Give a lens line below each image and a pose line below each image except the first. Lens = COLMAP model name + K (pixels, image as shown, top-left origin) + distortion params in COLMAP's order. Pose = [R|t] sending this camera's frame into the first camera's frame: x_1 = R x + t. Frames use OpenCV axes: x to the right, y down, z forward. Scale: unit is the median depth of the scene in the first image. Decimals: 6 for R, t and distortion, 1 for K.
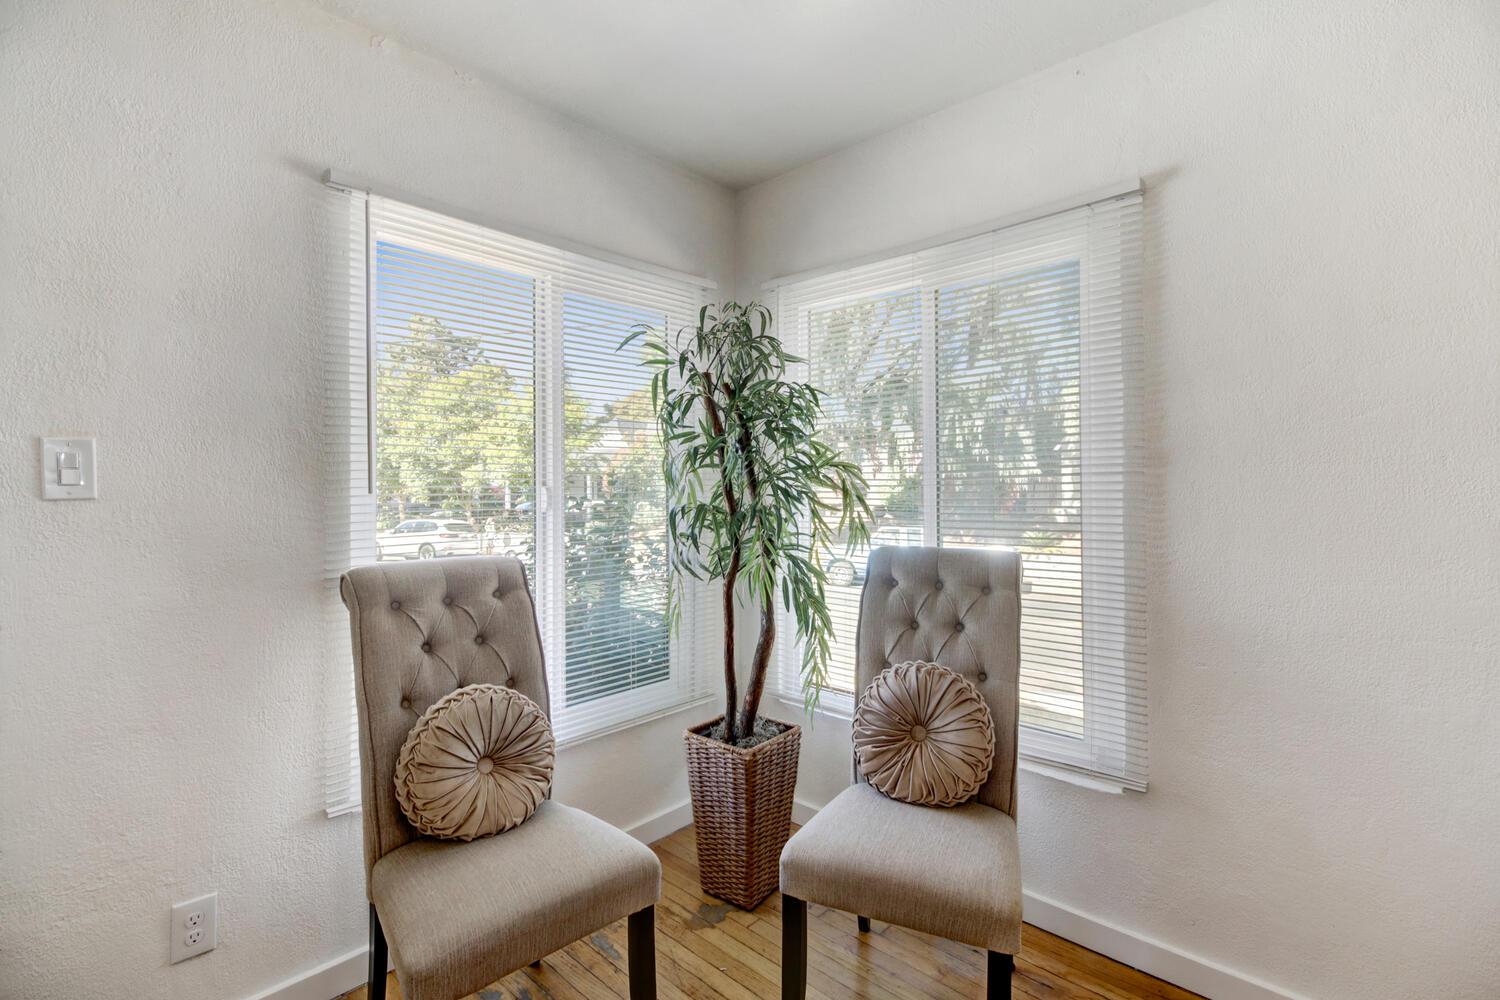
lens RADIAL K [[695.4, 0, 741.2], [0, 695.4, 481.2], [0, 0, 1]] dist [0.003237, -0.000192]
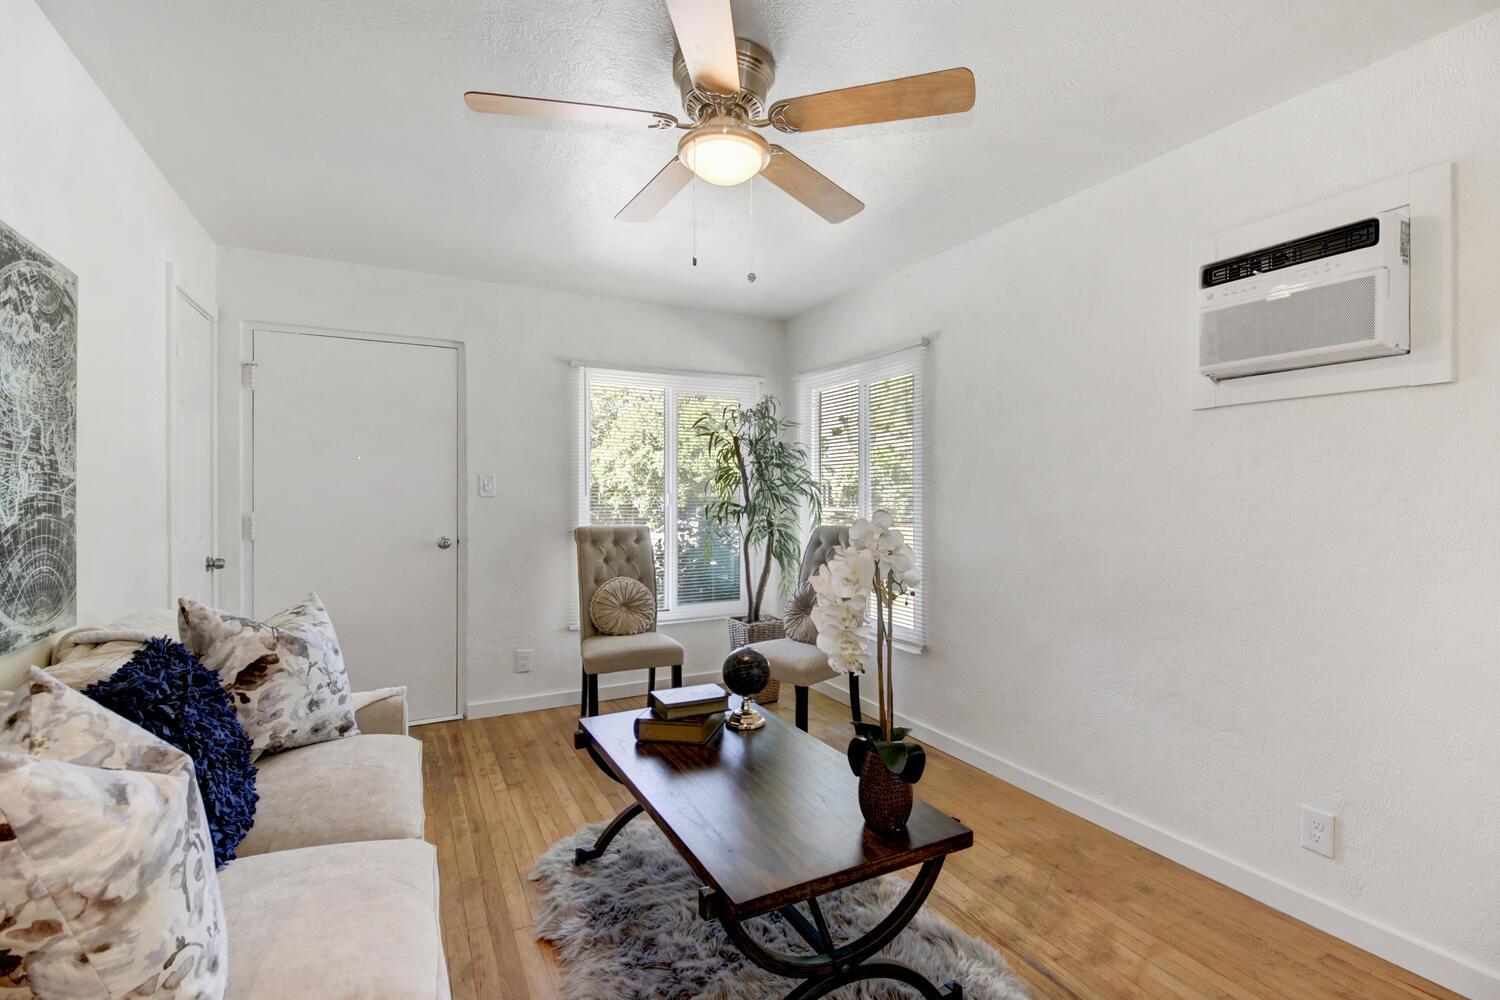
lens RADIAL K [[695.4, 0, 752.9], [0, 695.4, 497.9], [0, 0, 1]] dist [0.003237, -0.000192]
pose [[0.938666, 0.008317, -0.344728, 0.792465], [-0.004314, 0.999914, 0.012378, -0.005437], [0.344802, -0.010131, 0.938621, -0.994213]]
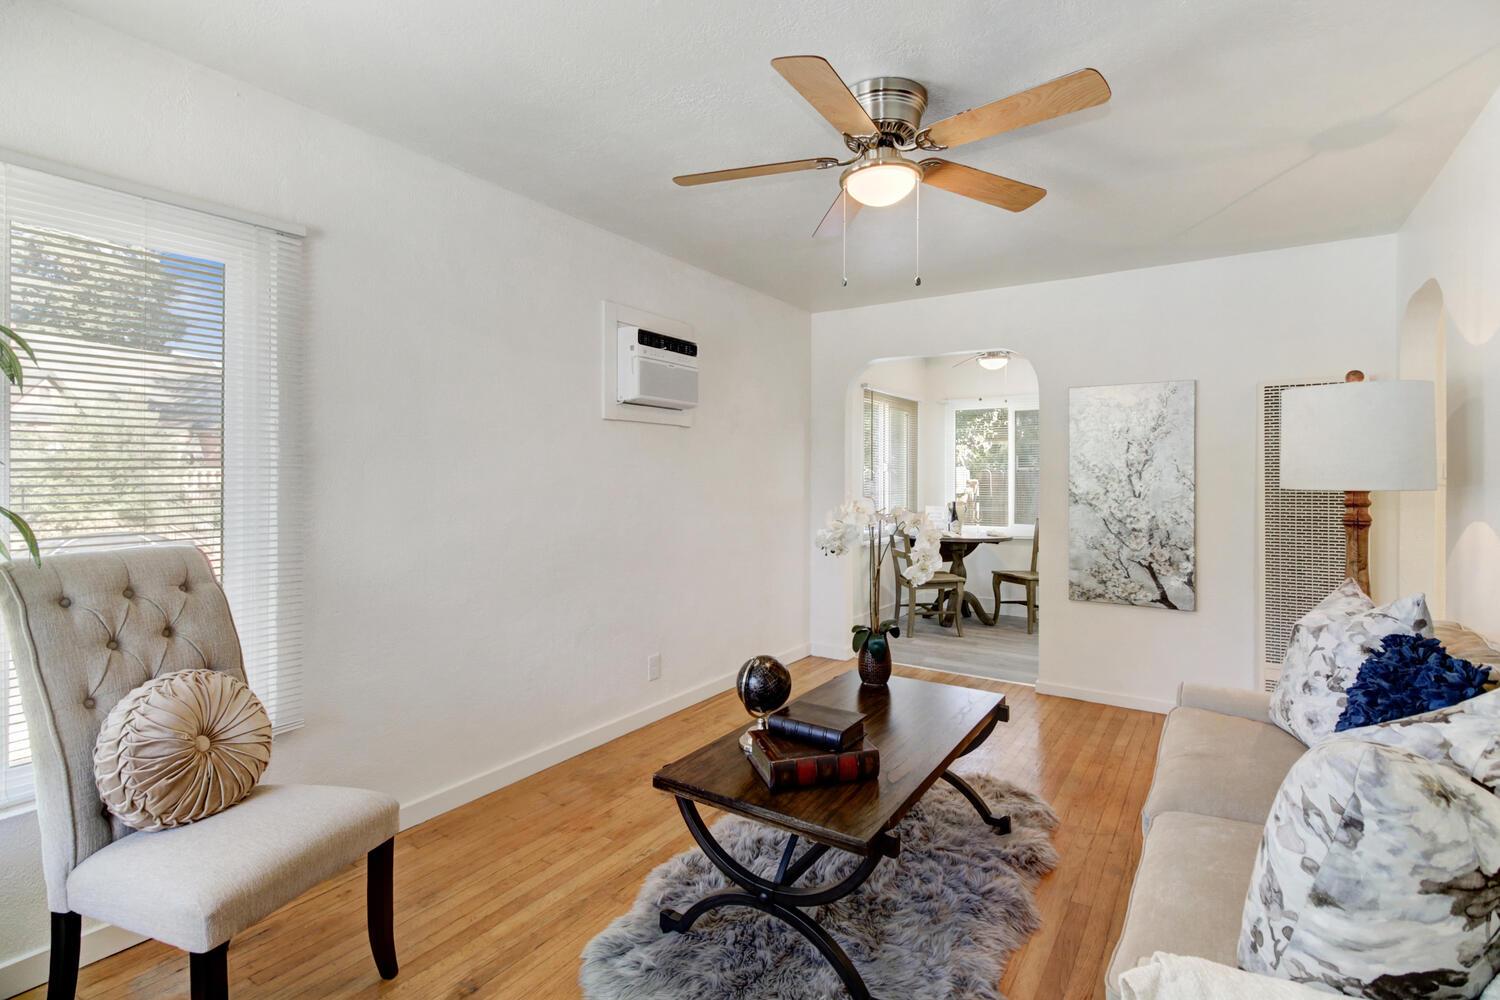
lens RADIAL K [[695.4, 0, 757.0], [0, 695.4, 485.3], [0, 0, 1]] dist [0.003237, -0.000192]
pose [[-0.165499, -0.005820, 0.986193, -0.757411], [-0.008123, 0.999957, 0.004538, 0.006484], [-0.986176, -0.007260, -0.165540, 0.409663]]
